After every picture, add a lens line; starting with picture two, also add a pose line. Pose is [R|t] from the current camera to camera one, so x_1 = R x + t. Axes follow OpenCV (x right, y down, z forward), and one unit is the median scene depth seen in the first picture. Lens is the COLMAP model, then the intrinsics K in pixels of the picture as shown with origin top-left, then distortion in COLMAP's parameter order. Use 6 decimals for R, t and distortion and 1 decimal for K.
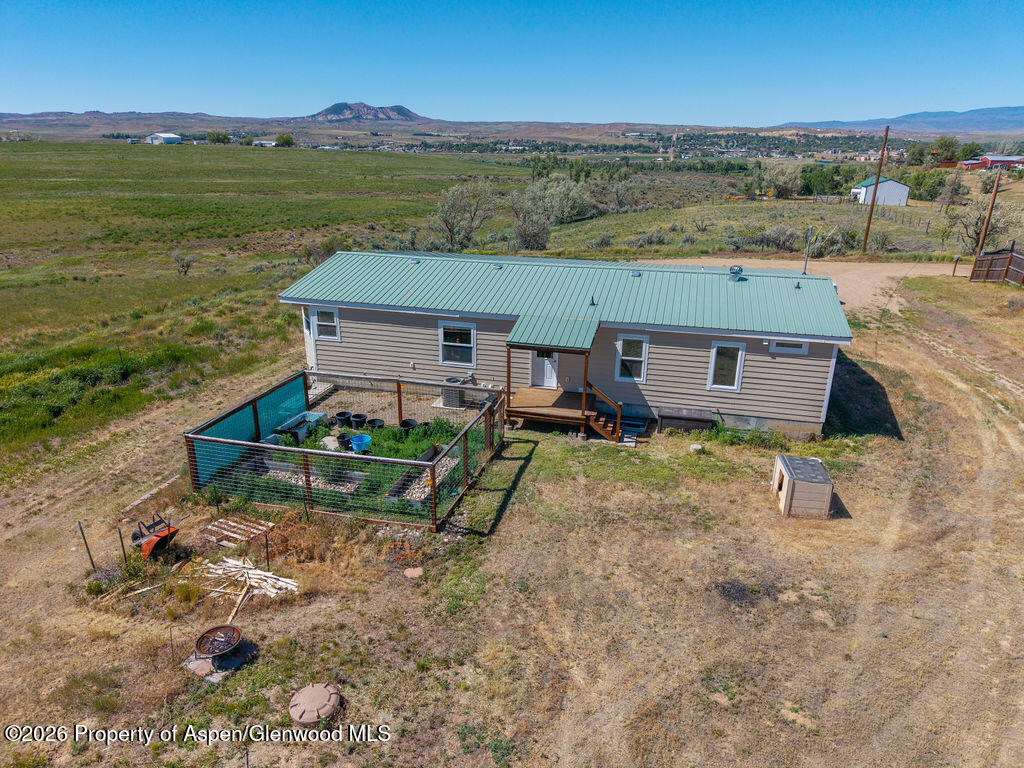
lens RADIAL K [[687.0, 0, 512.0], [0, 687.0, 384.0], [0, 0, 1]] dist [0.035588, -0.038114]
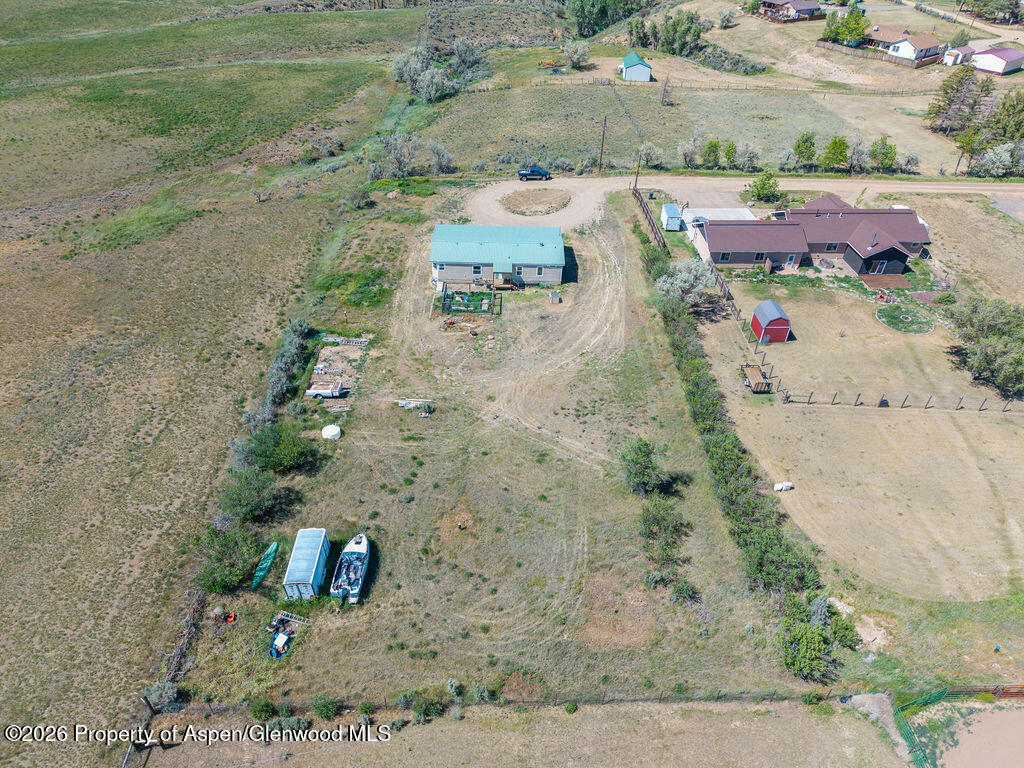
lens RADIAL K [[687.0, 0, 512.0], [0, 687.0, 384.0], [0, 0, 1]] dist [0.035588, -0.038114]
pose [[0.967156, -0.145527, 0.208403, -0.797728], [0.073747, 0.945274, 0.317834, -0.675696], [-0.243251, -0.292026, 0.924959, -2.914645]]
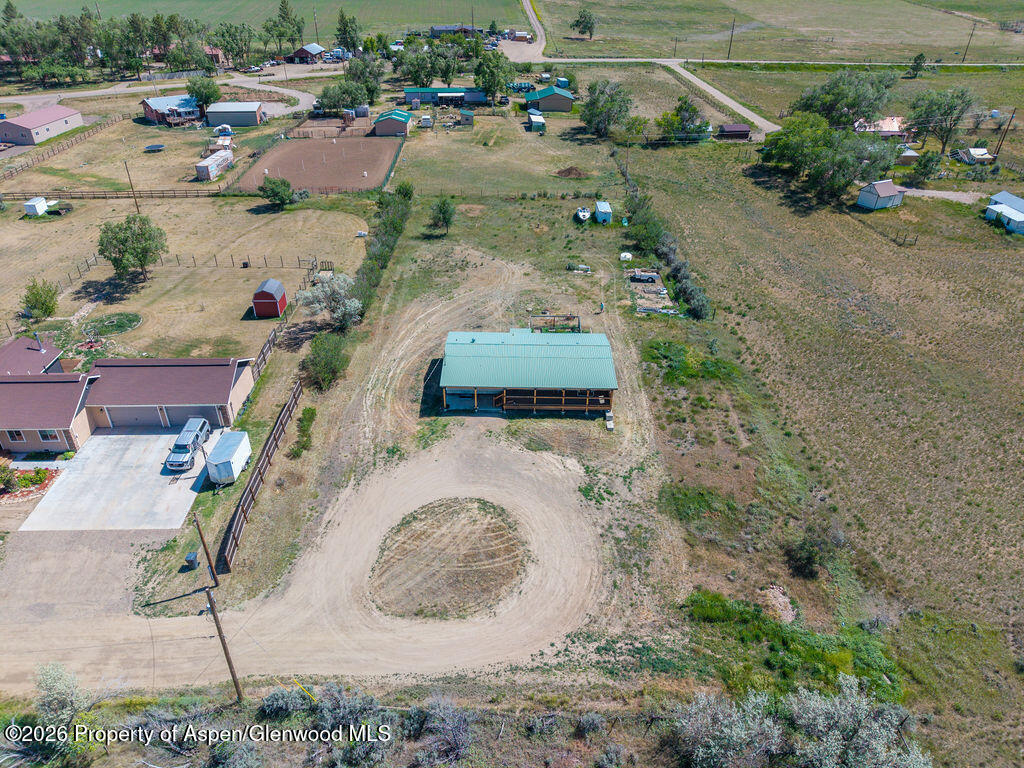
lens RADIAL K [[687.0, 0, 512.0], [0, 687.0, 384.0], [0, 0, 1]] dist [0.035588, -0.038114]
pose [[-0.969404, 0.112609, -0.218118, 0.872391], [-0.099864, 0.630793, 0.769499, -2.531816], [0.224239, 0.767737, -0.600247, 3.124628]]
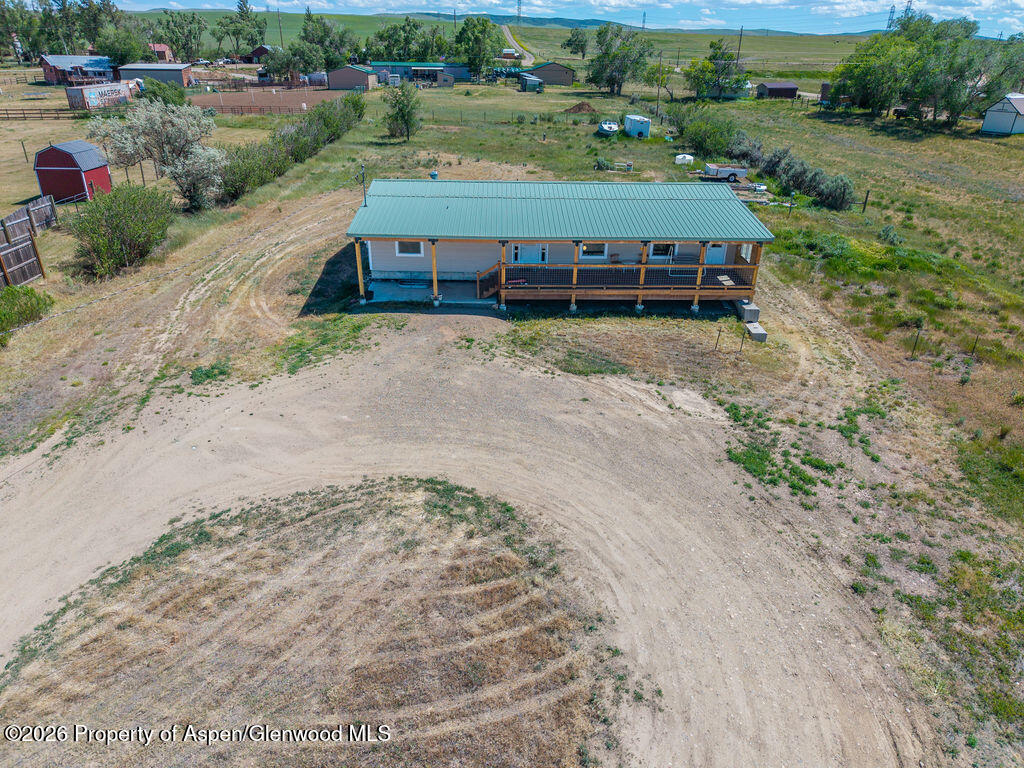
lens RADIAL K [[691.5, 0, 512.0], [0, 691.5, 384.0], [0, 0, 1]] dist [-0.012938, 0.002655]
pose [[-0.964047, 0.094761, -0.248263, 0.575226], [-0.109378, 0.709941, 0.695715, -0.911508], [0.242178, 0.697857, -0.674052, 2.369535]]
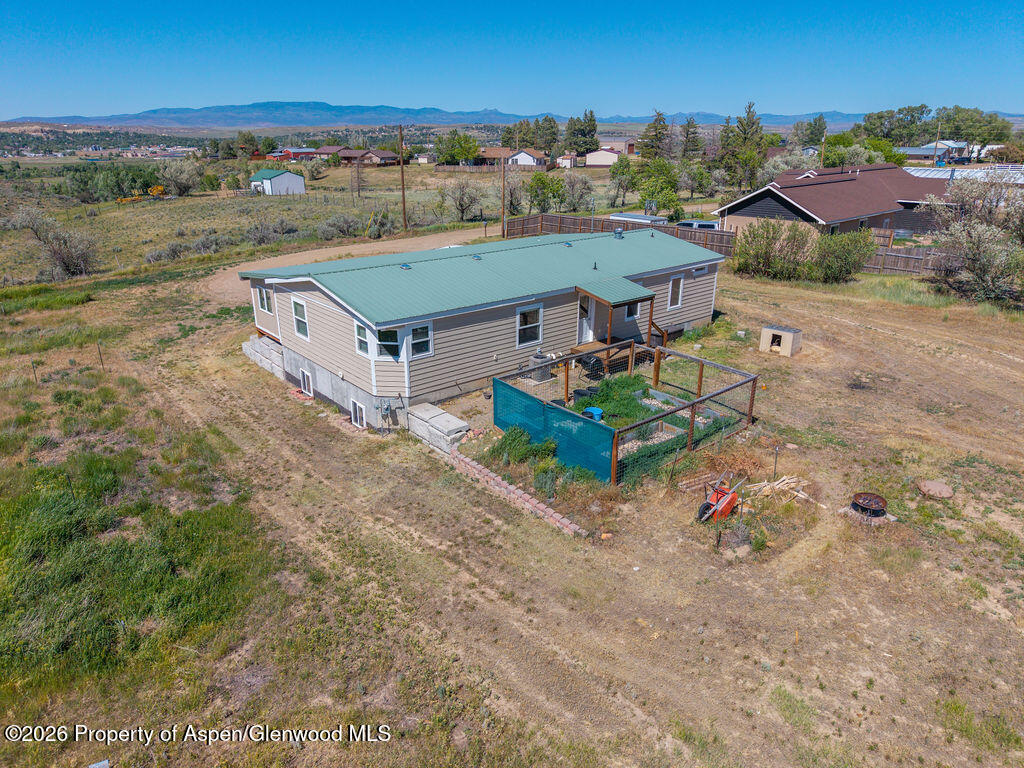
lens RADIAL K [[682.8, 0, 512.0], [0, 682.8, 384.0], [0, 0, 1]] dist [0.006327, 0.002342]
pose [[0.584641, -0.291106, 0.757266, -0.921452], [0.284245, 0.947742, 0.144880, -0.131264], [-0.759868, 0.130547, 0.636834, 0.321796]]
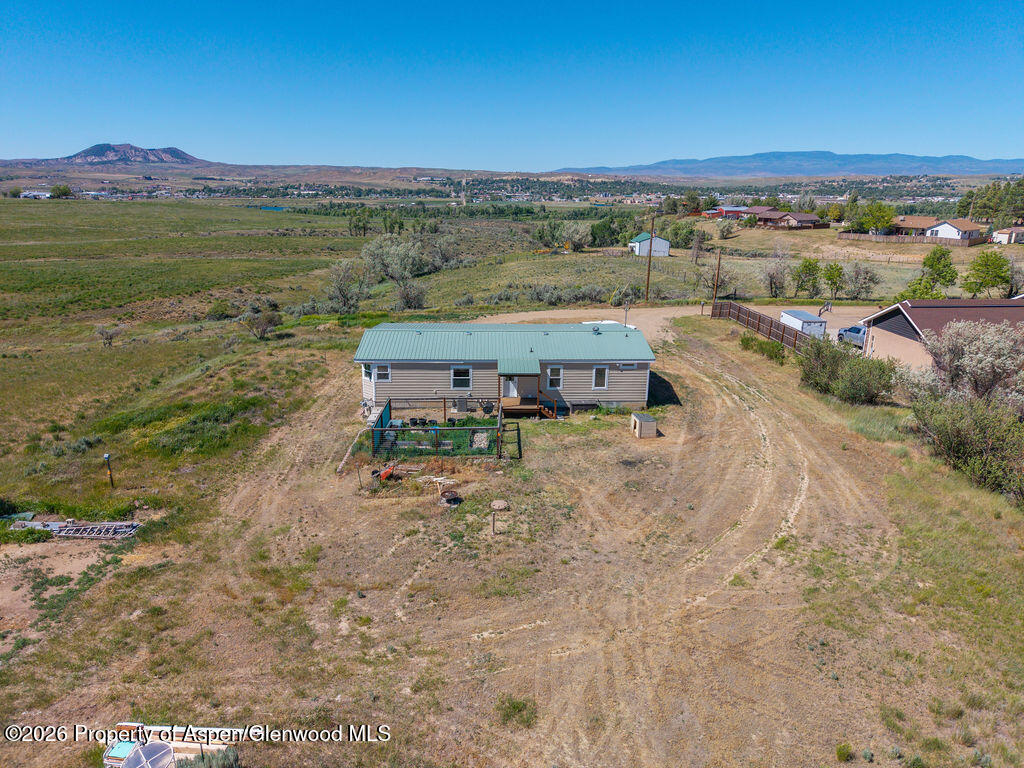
lens RADIAL K [[689.0, 0, 512.1], [0, 689.0, 367.6], [0, 0, 1]] dist [0.046407, -0.046044]
pose [[0.959110, -0.074617, 0.273020, -0.434345], [0.096123, 0.993163, -0.066242, 0.048543], [-0.266210, 0.089776, 0.959725, -0.779747]]
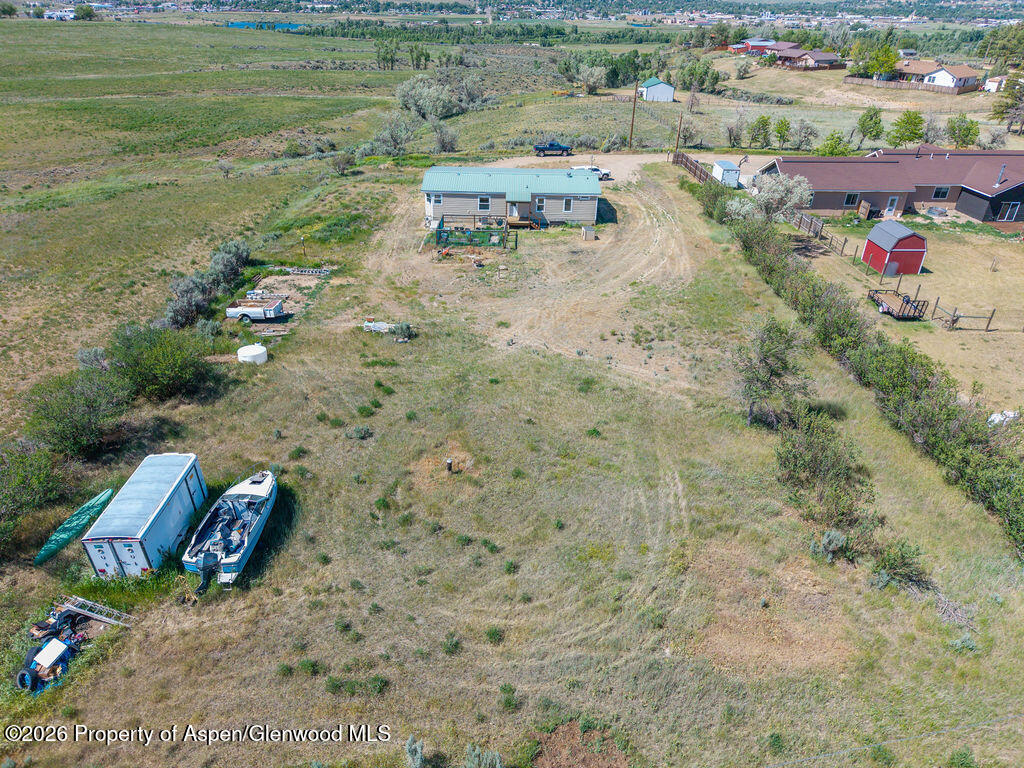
lens RADIAL K [[690.6, 0, 512.0], [0, 690.6, 384.0], [0, 0, 1]] dist [0.007783, 0.002526]
pose [[0.969573, -0.113579, 0.216858, -0.696451], [0.074390, 0.980662, 0.181021, 0.177962], [-0.233225, -0.159381, 0.959272, -2.050937]]
